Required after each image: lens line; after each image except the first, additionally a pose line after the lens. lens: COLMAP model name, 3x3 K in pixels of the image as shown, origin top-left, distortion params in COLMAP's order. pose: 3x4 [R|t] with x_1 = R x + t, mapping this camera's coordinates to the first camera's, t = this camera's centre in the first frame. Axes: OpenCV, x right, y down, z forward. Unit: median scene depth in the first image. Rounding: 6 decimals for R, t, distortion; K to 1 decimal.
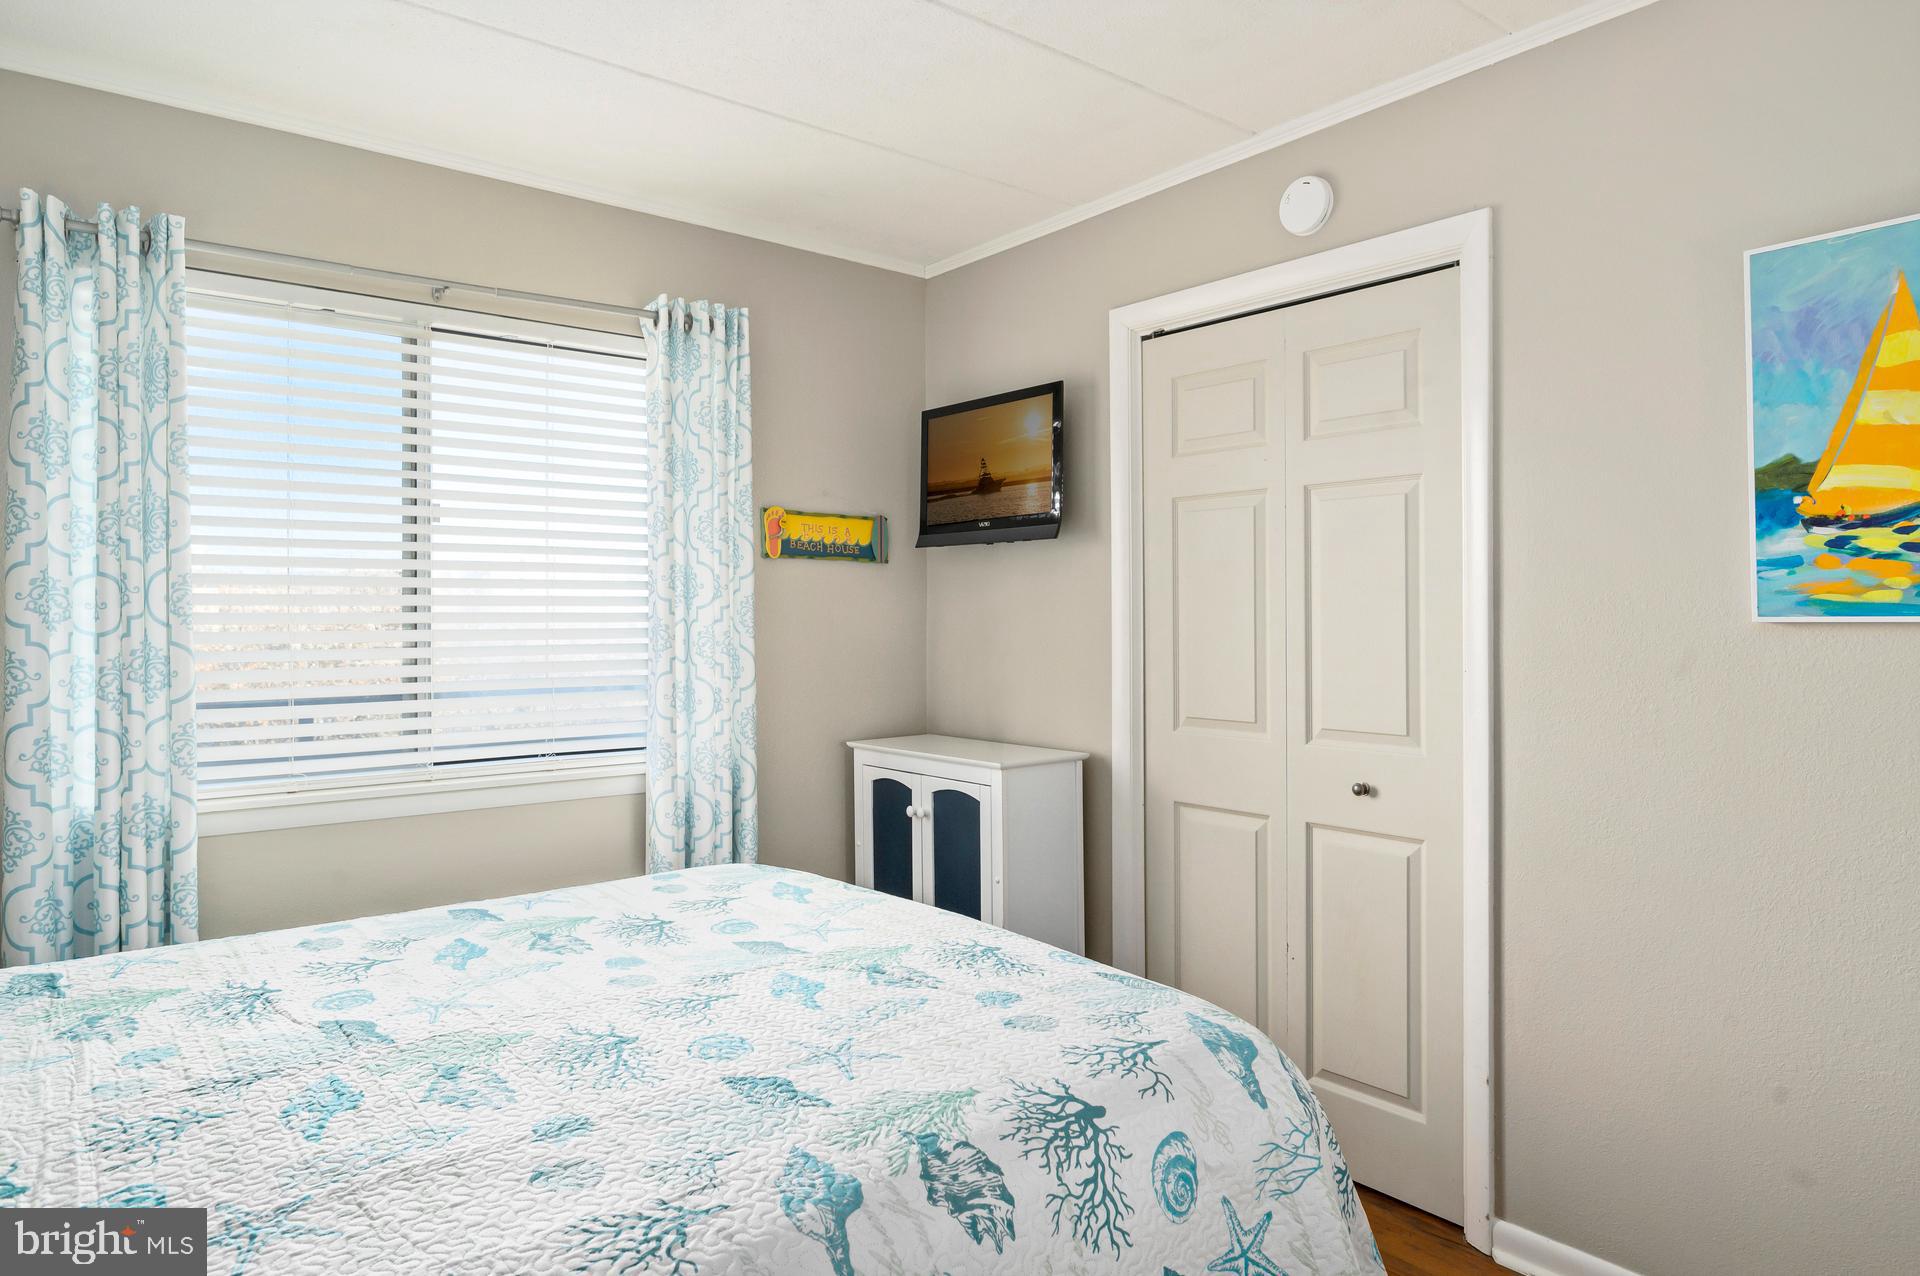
lens RADIAL K [[1184.4, 0, 960.5], [0, 1184.4, 629.6], [0, 0, 1]] dist [0.001810, 0.000034]
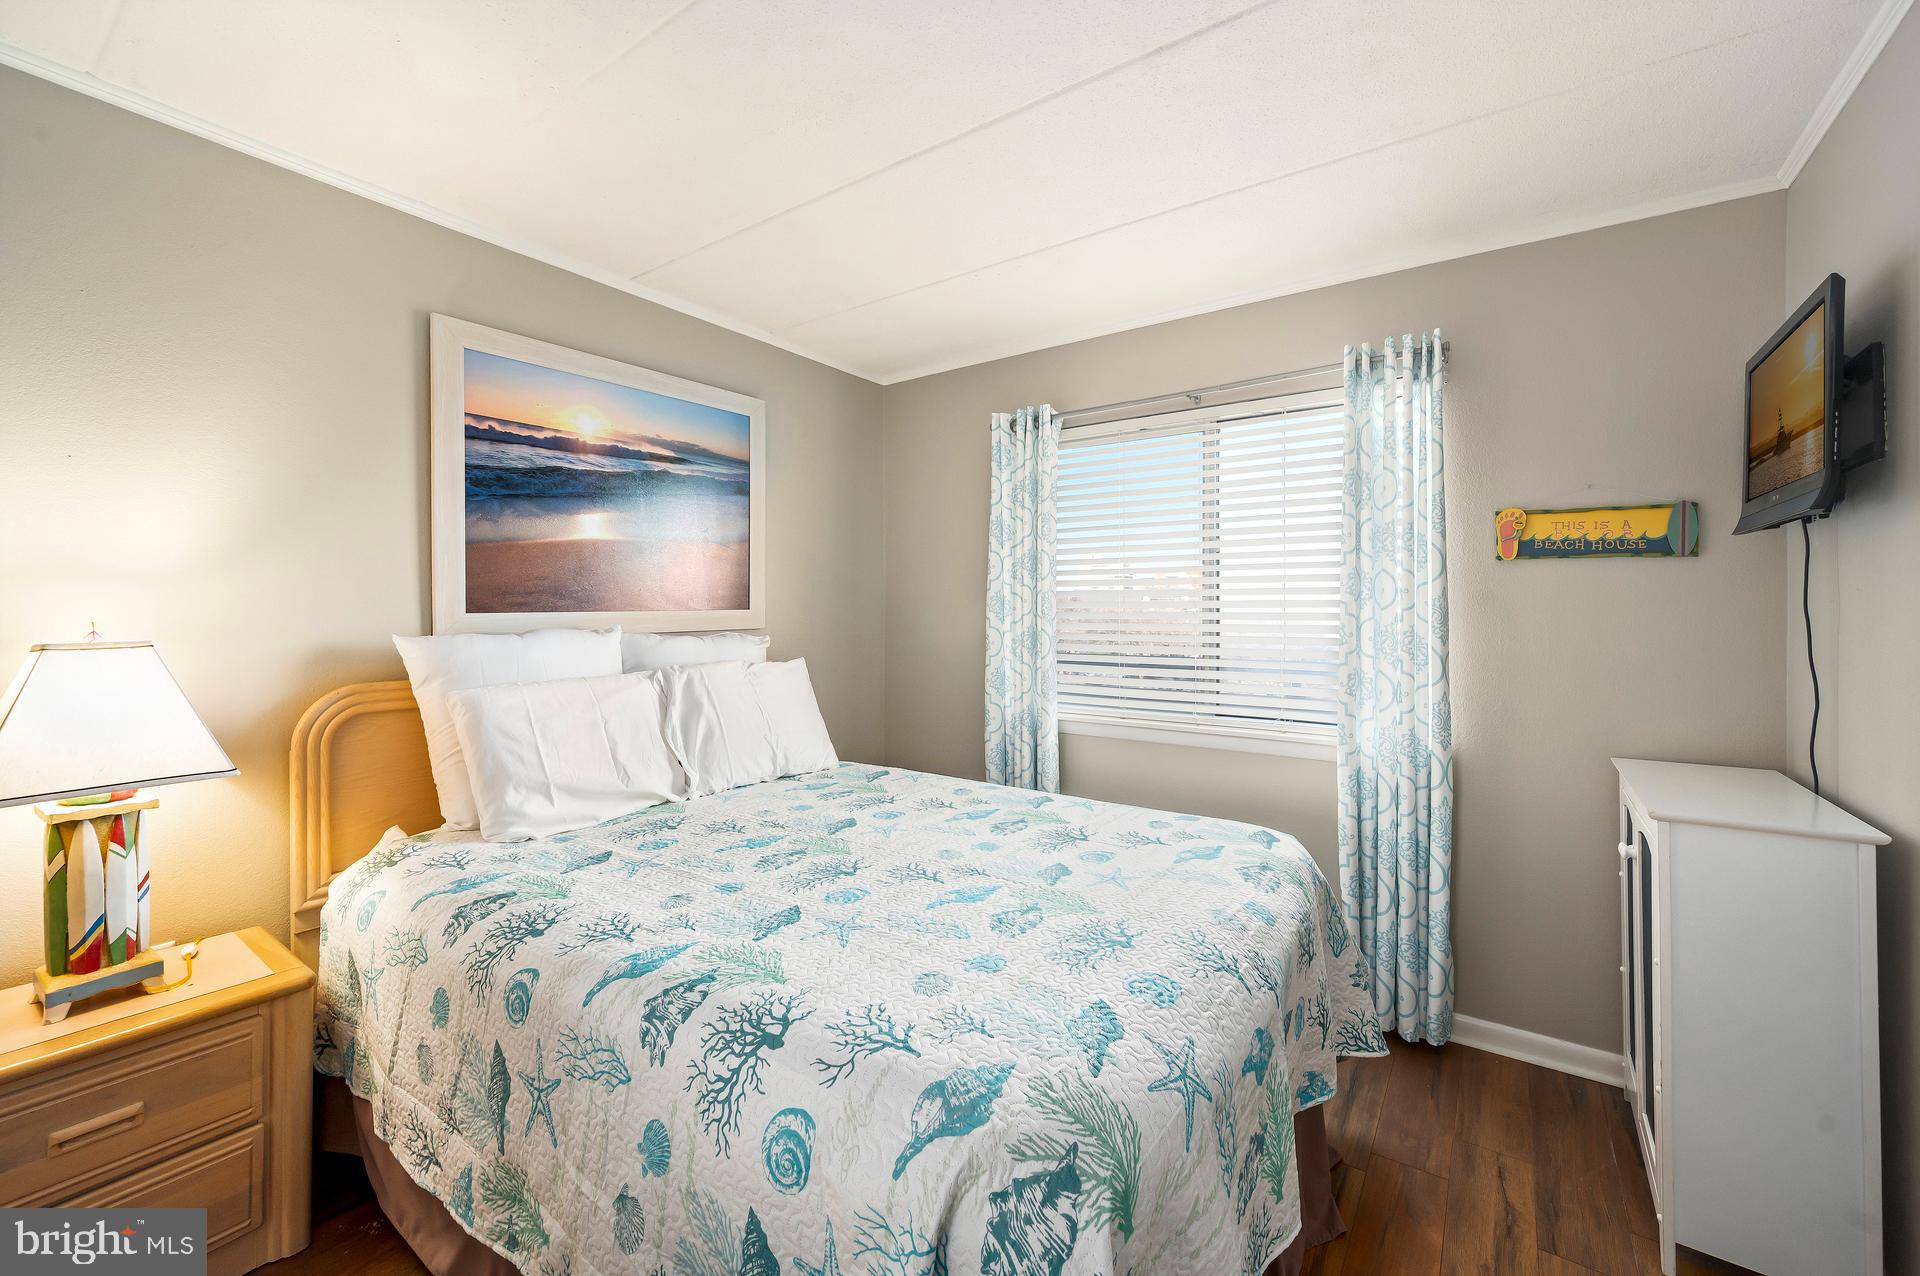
lens RADIAL K [[770.1, 0, 961.0], [0, 770.1, 616.9], [0, 0, 1]] dist [-0.002019, 0.000075]
pose [[0.269607, 0.010069, -0.962918, 0.808317], [-0.014474, 0.999875, 0.006403, -0.021782], [0.962862, 0.012211, 0.269719, 0.871386]]
